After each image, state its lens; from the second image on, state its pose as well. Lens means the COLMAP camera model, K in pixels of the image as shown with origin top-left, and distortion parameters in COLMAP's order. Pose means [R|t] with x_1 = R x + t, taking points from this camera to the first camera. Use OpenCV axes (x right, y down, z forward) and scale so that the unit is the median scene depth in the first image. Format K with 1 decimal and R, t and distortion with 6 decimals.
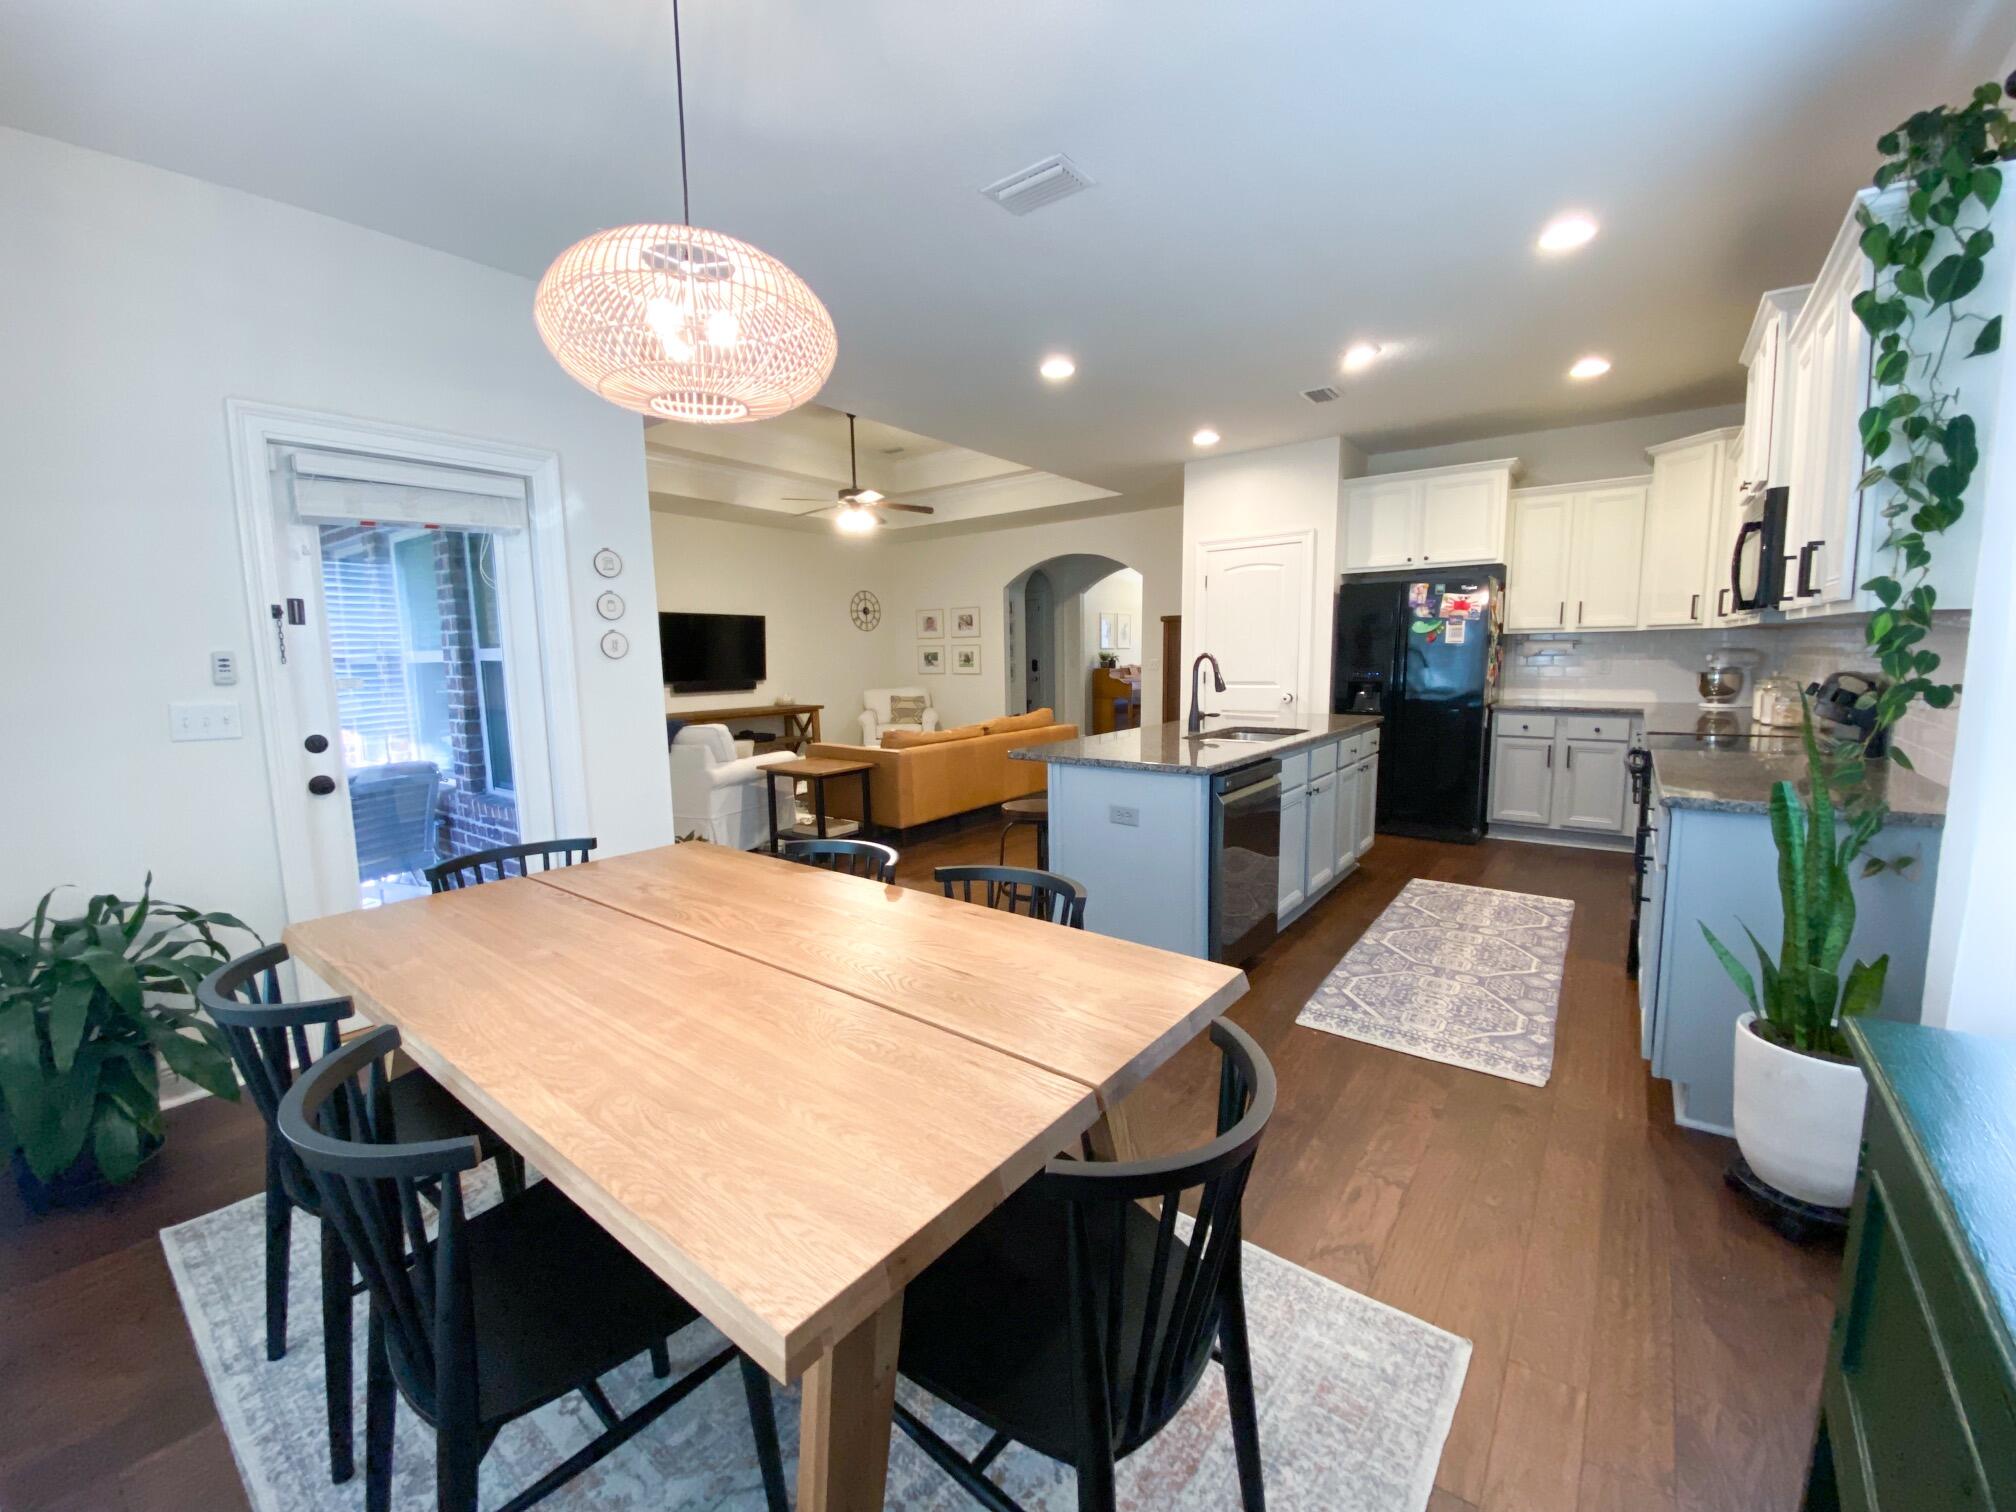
lens RADIAL K [[812.7, 0, 1002.2], [0, 812.7, 750.0], [0, 0, 1]] dist [0.019376, -0.020297]
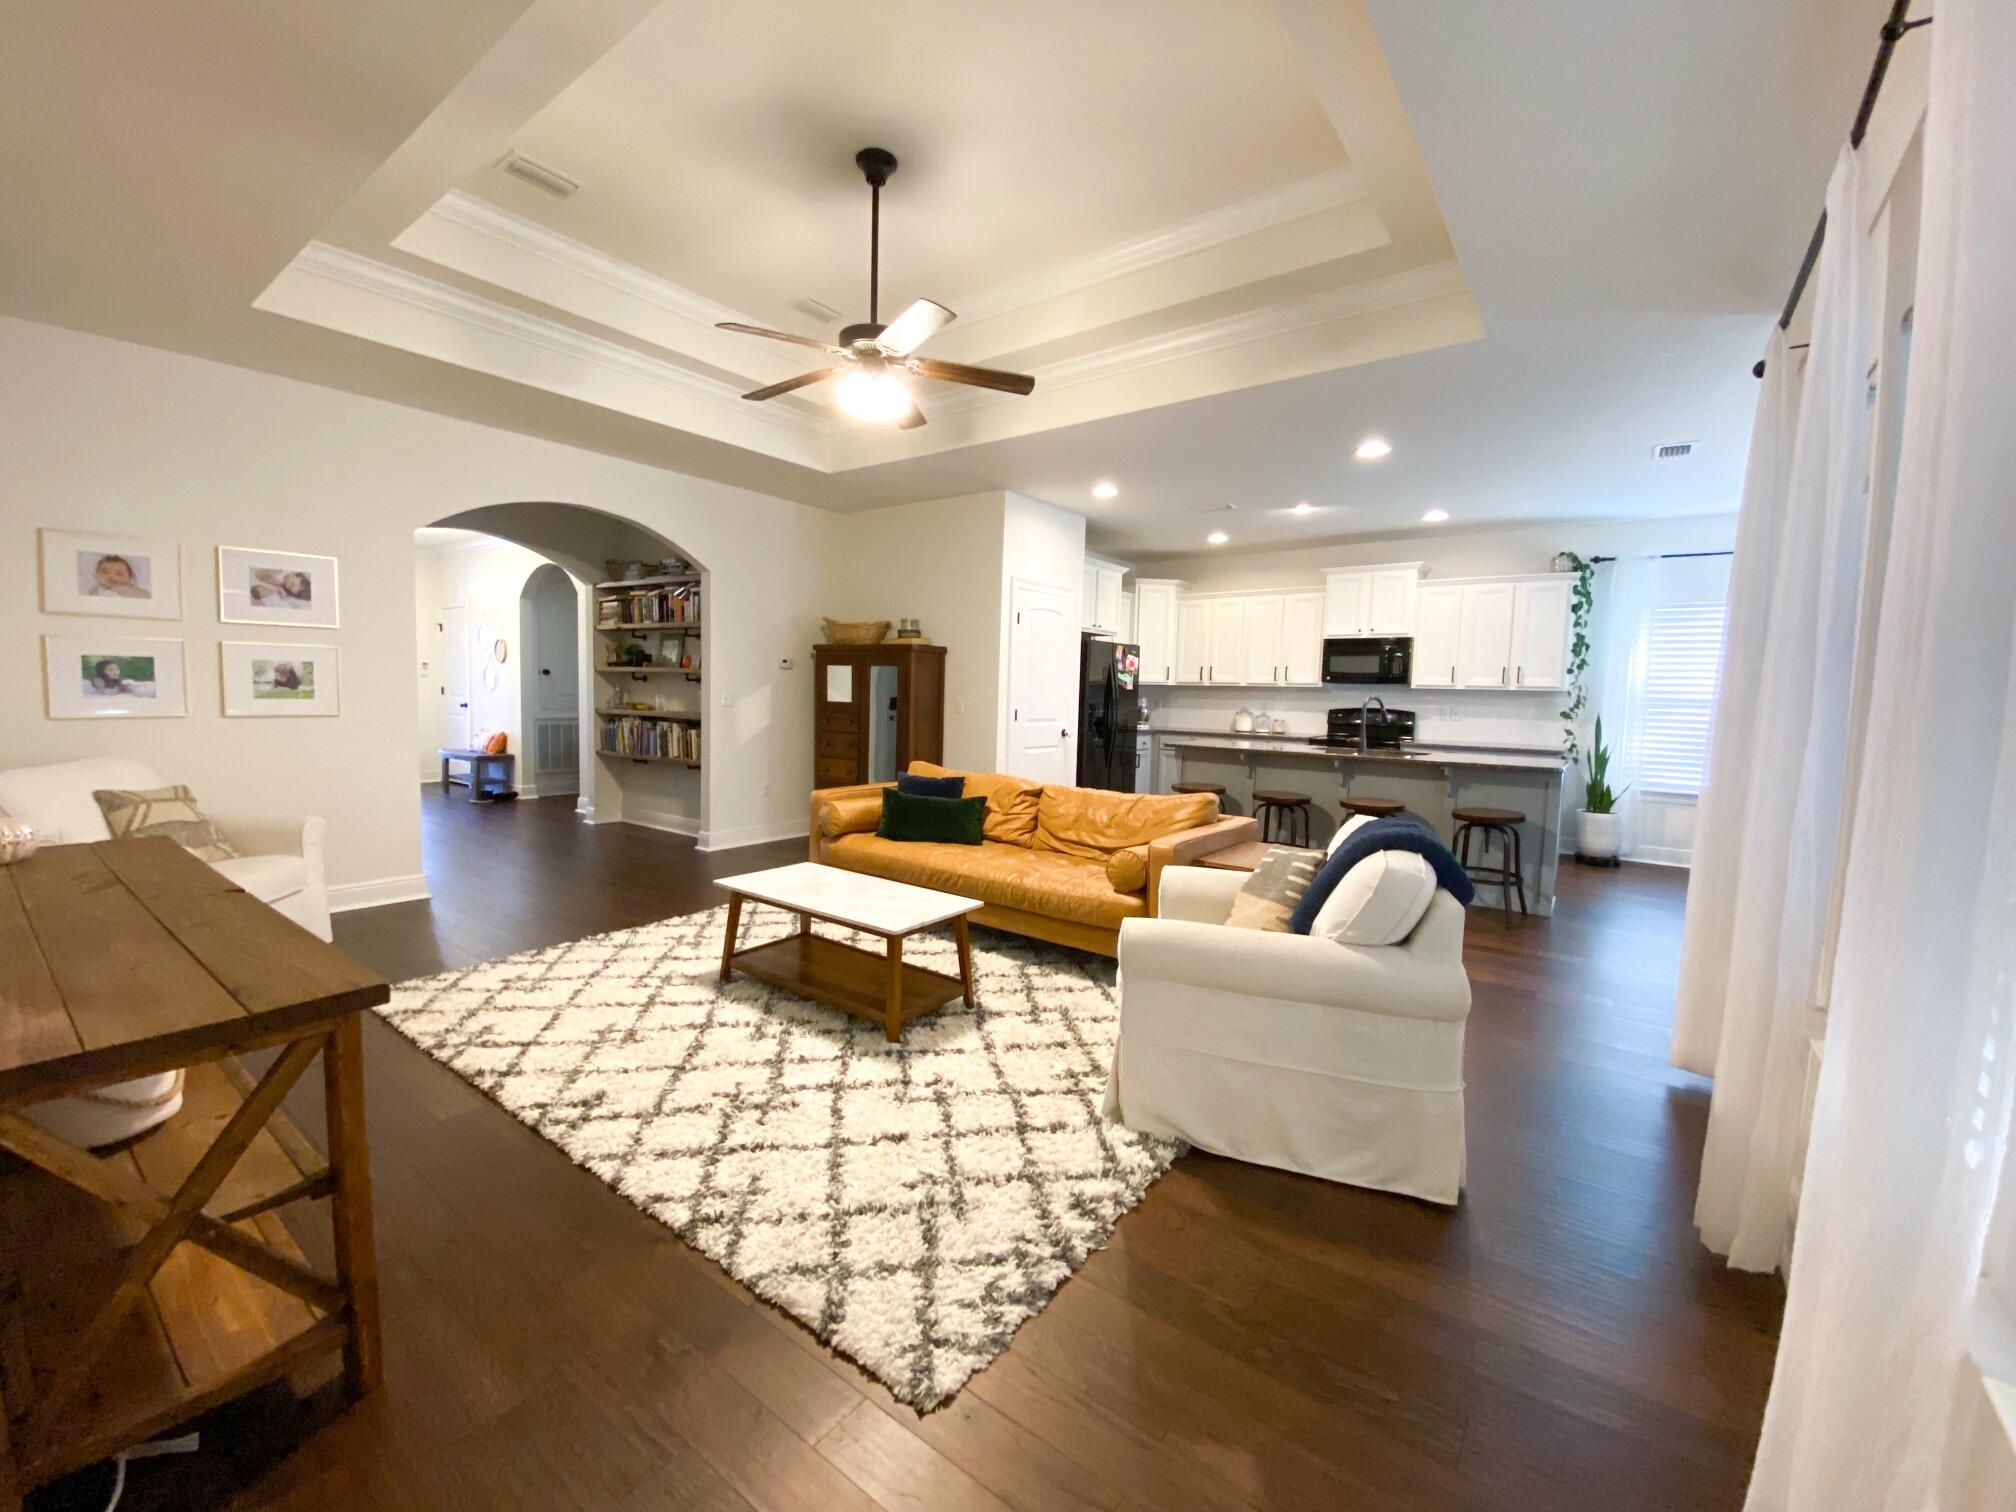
lens RADIAL K [[812.7, 0, 1002.2], [0, 812.7, 750.0], [0, 0, 1]] dist [0.019376, -0.020297]
pose [[-0.039490, -0.050194, 0.997958, -0.469710], [0.090561, 0.994447, 0.053601, -0.066789], [-0.995108, 0.092493, -0.034725, 0.667326]]
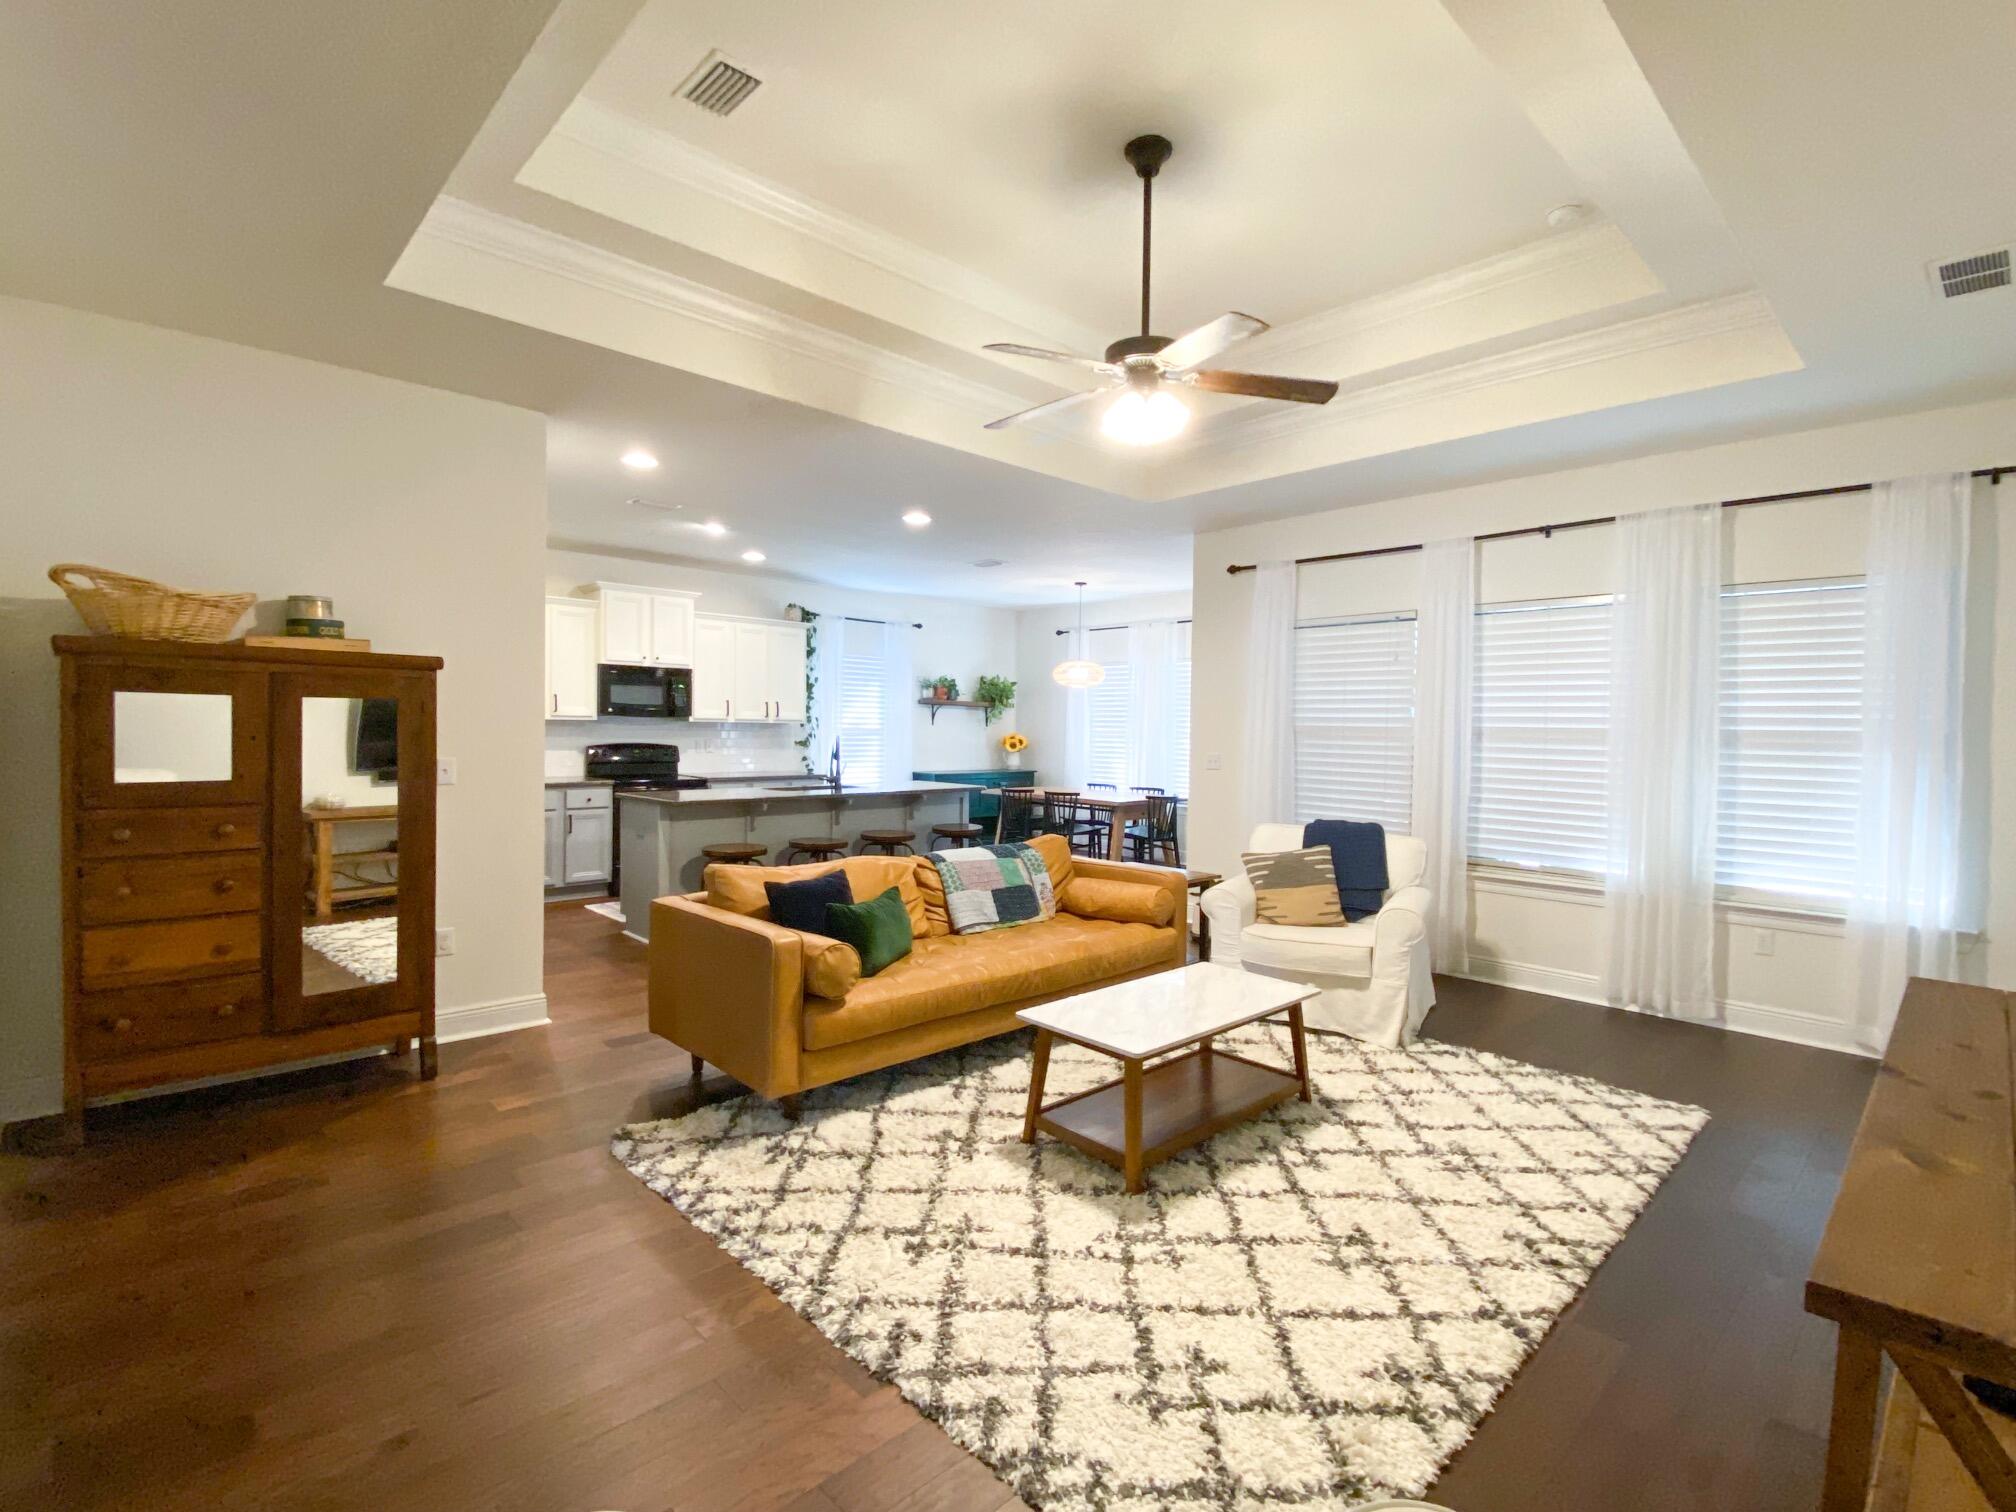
lens RADIAL K [[937.6, 0, 999.6], [0, 937.6, 749.1], [0, 0, 1]] dist [0.013511, -0.016960]
pose [[-0.990778, 0.005393, 0.135391, -0.135548], [0.023433, 0.990972, 0.132008, -0.124729], [-0.133457, 0.133963, -0.981959, 1.024296]]
